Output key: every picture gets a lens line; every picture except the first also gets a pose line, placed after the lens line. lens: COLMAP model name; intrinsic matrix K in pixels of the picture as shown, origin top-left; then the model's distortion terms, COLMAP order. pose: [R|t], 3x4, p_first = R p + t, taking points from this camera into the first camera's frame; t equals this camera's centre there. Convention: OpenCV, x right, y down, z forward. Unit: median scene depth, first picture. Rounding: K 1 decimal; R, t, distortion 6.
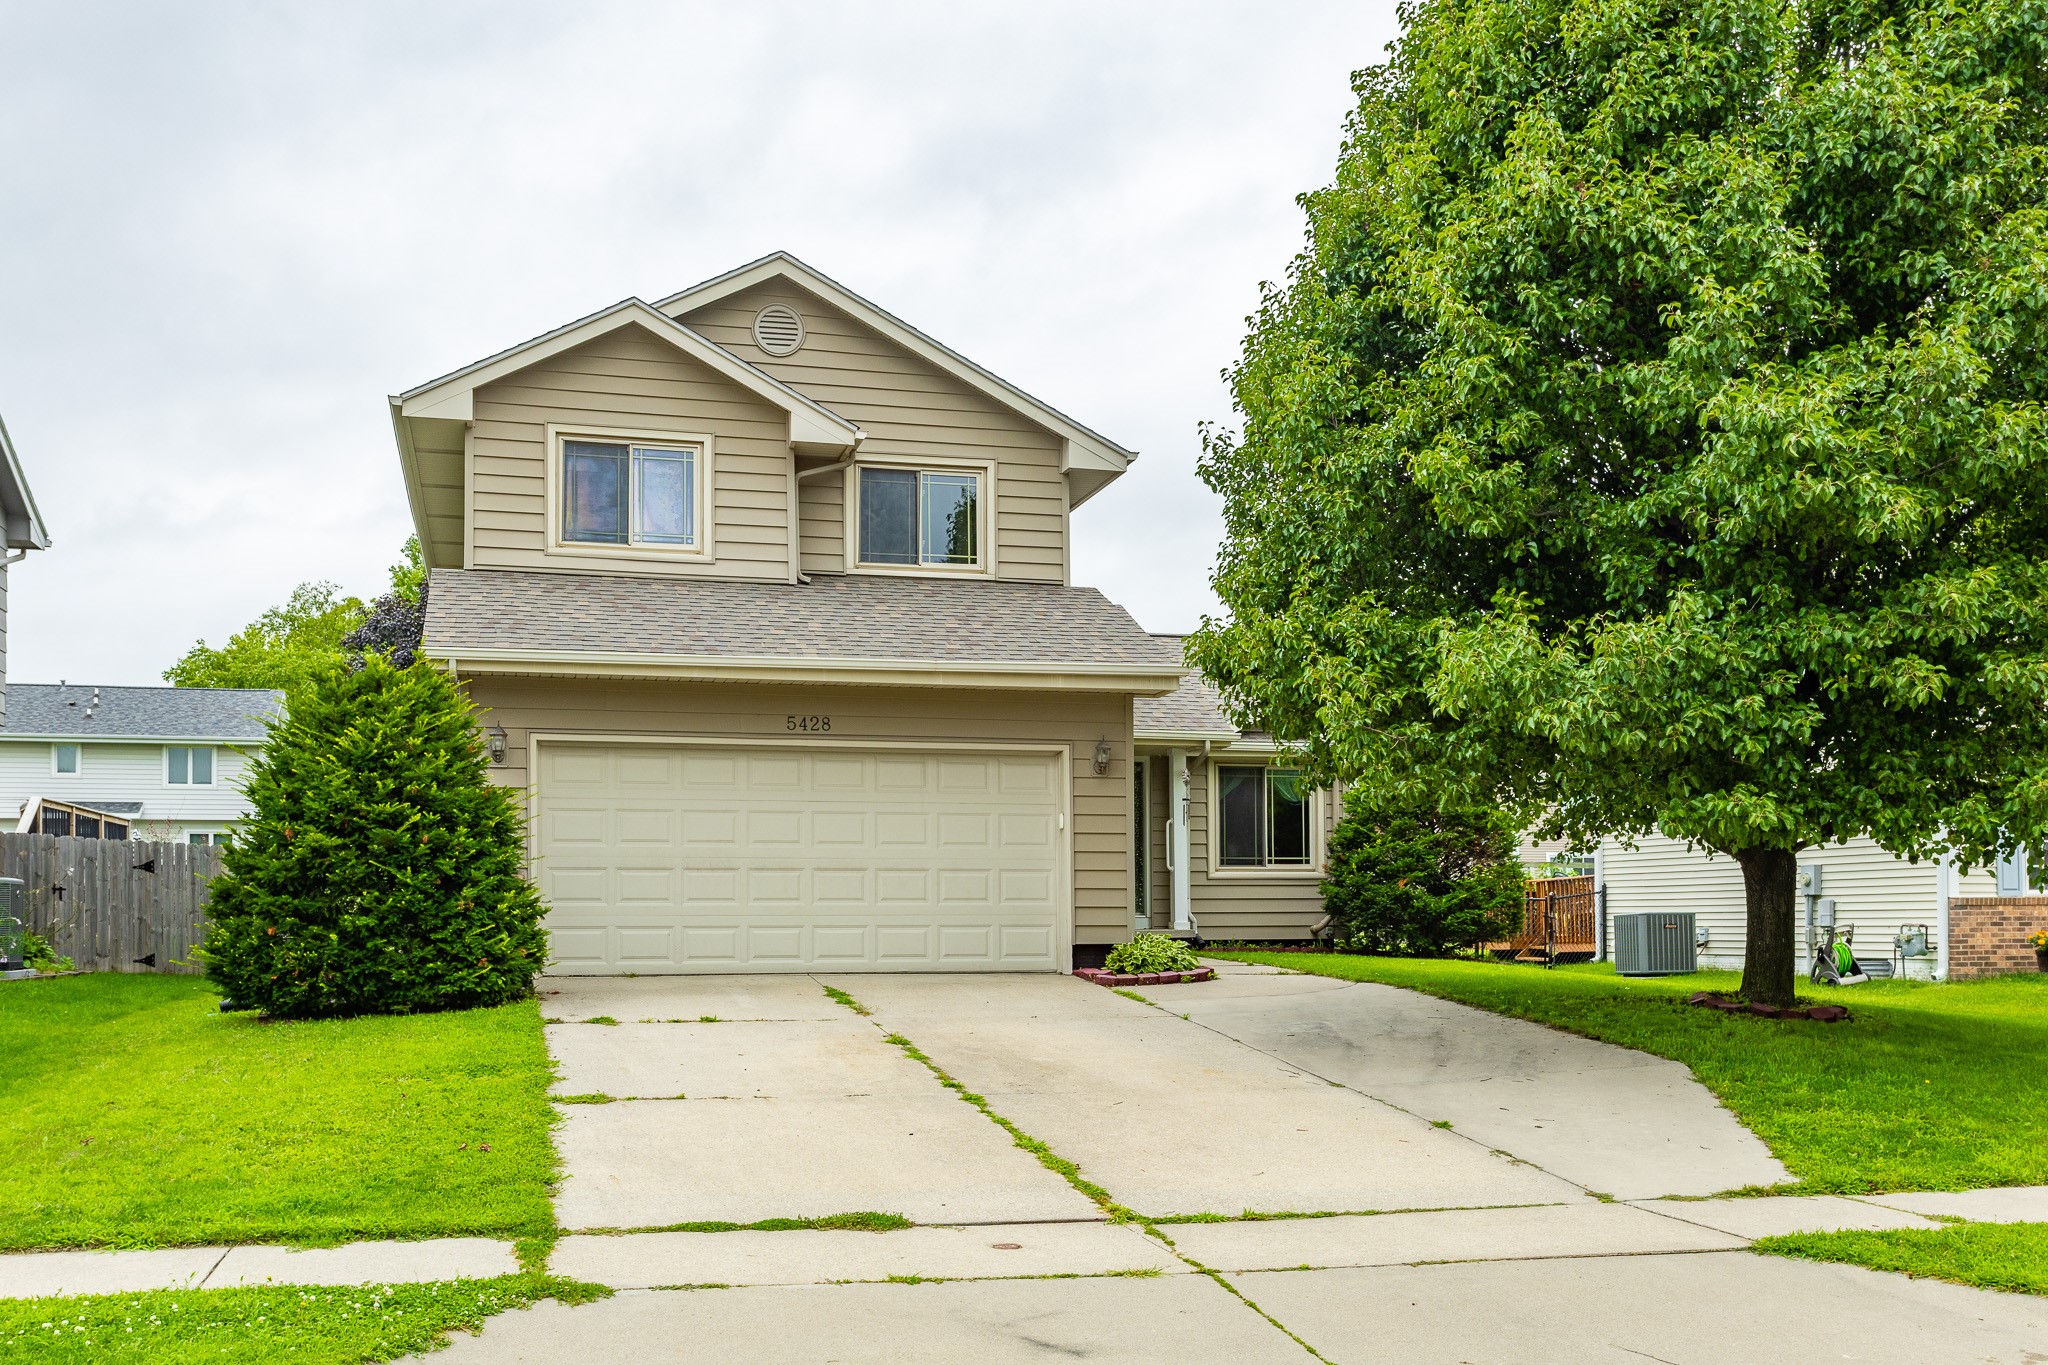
lens RADIAL K [[1956.4, 0, 1024.0], [0, 1956.4, 682.5], [0, 0, 1]] dist [0.015181, -0.001394]
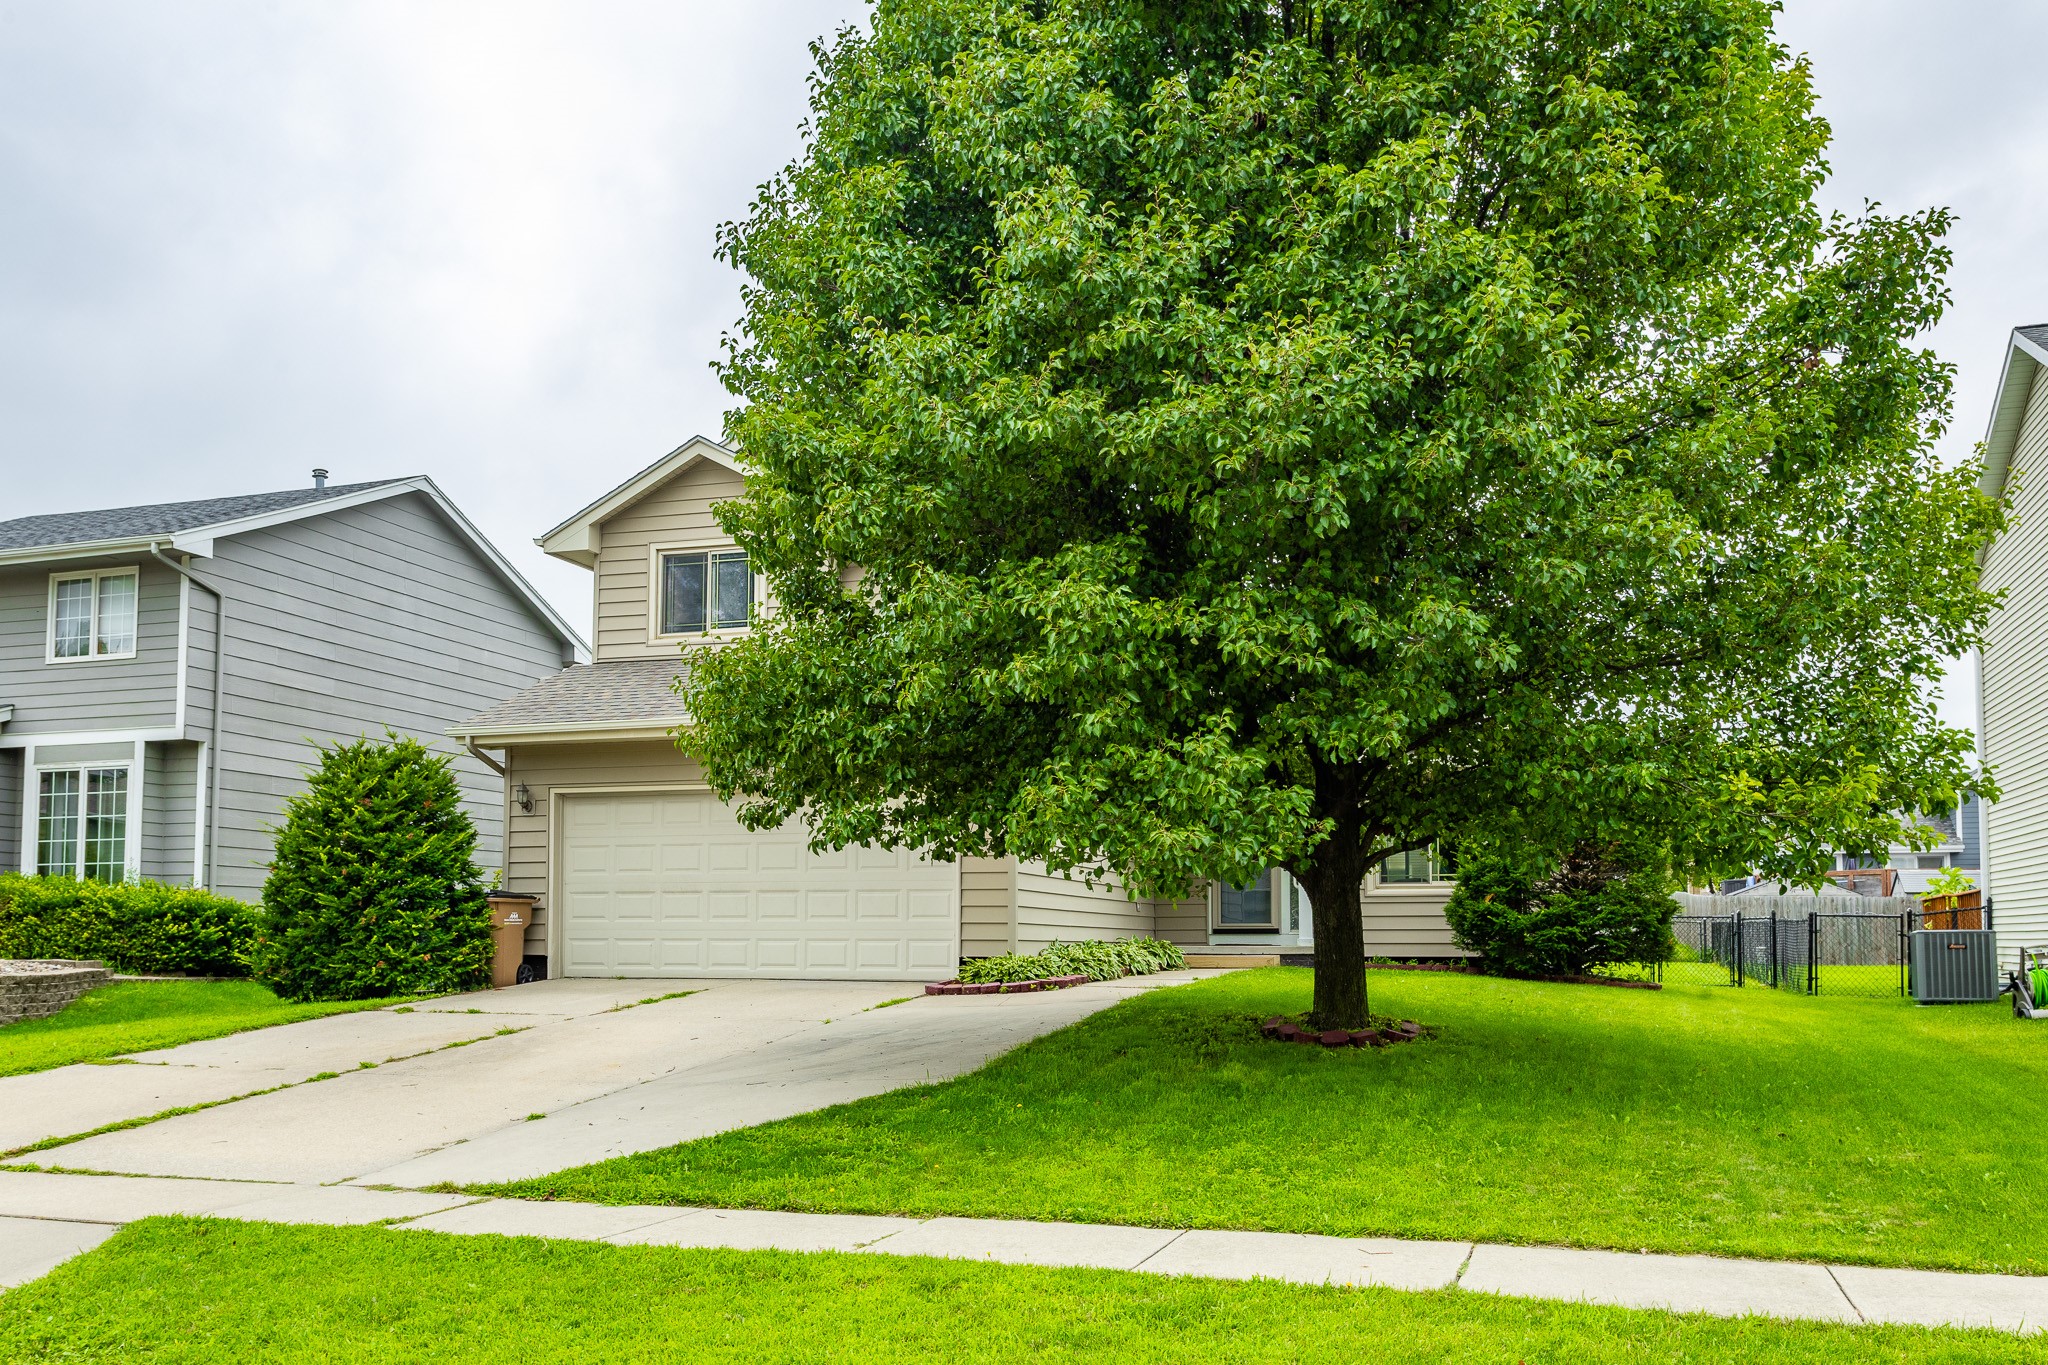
lens RADIAL K [[1728.1, 0, 1024.0], [0, 1728.1, 682.5], [0, 0, 1]] dist [0.003029, 0.007546]
pose [[0.836962, -0.075837, -0.541981, 0.567311], [0.061673, 0.997114, -0.044282, 0.023157], [0.543774, 0.003637, 0.839224, 0.187213]]
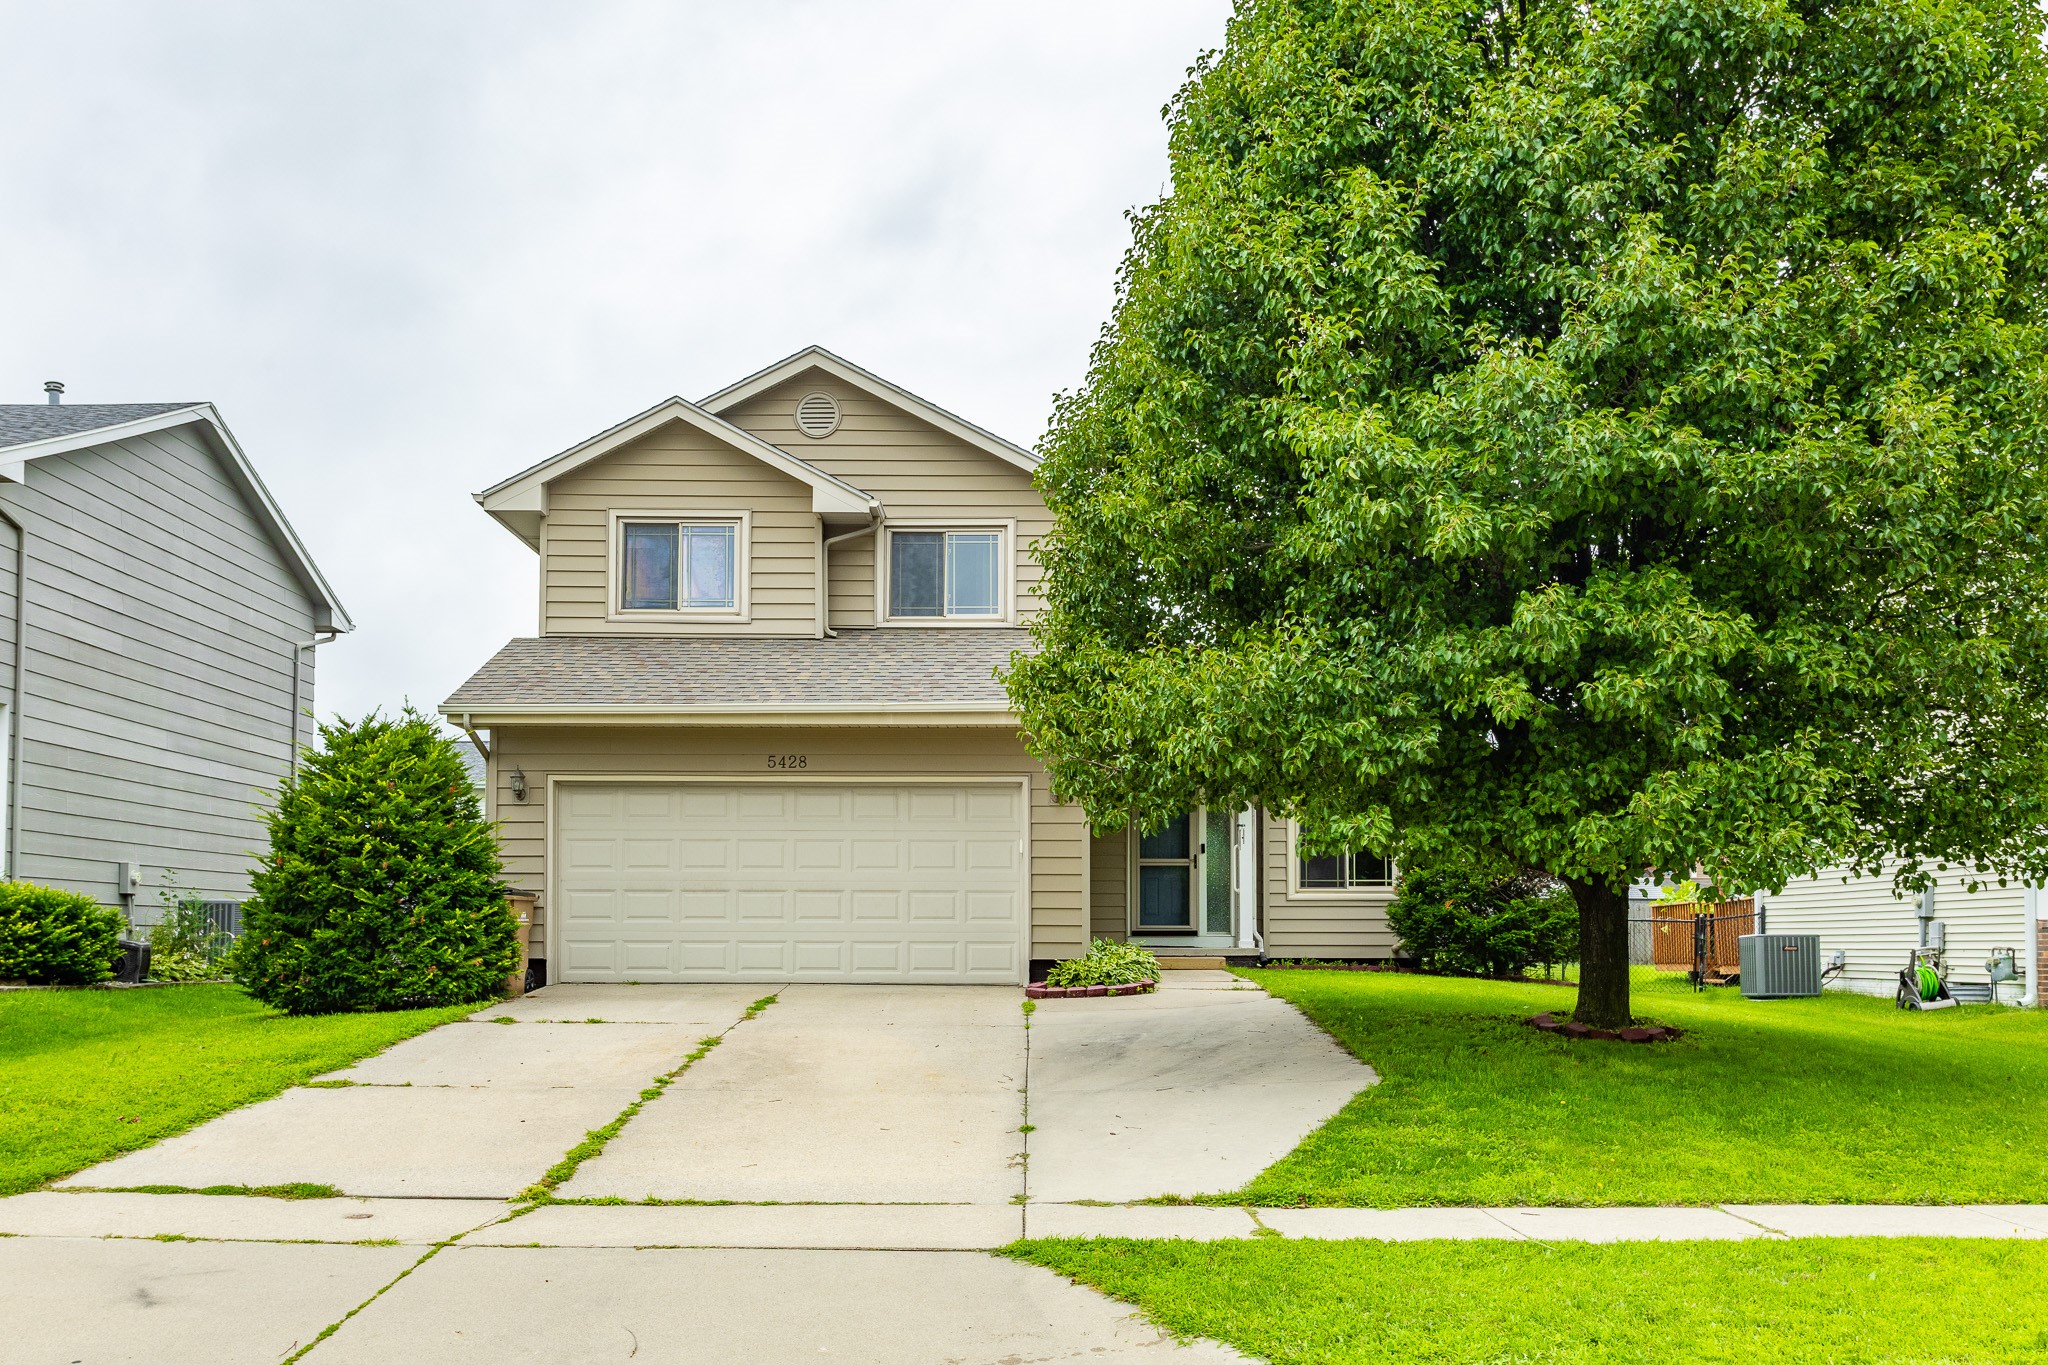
lens RADIAL K [[1785.8, 0, 1021.2], [0, 1785.8, 708.5], [0, 0, 1]] dist [0.011918, 0.002550]
pose [[0.965401, -0.027641, -0.259302, 0.267908], [0.025603, 0.999609, -0.011236, 0.004794], [0.259511, 0.004208, 0.965731, 0.035288]]
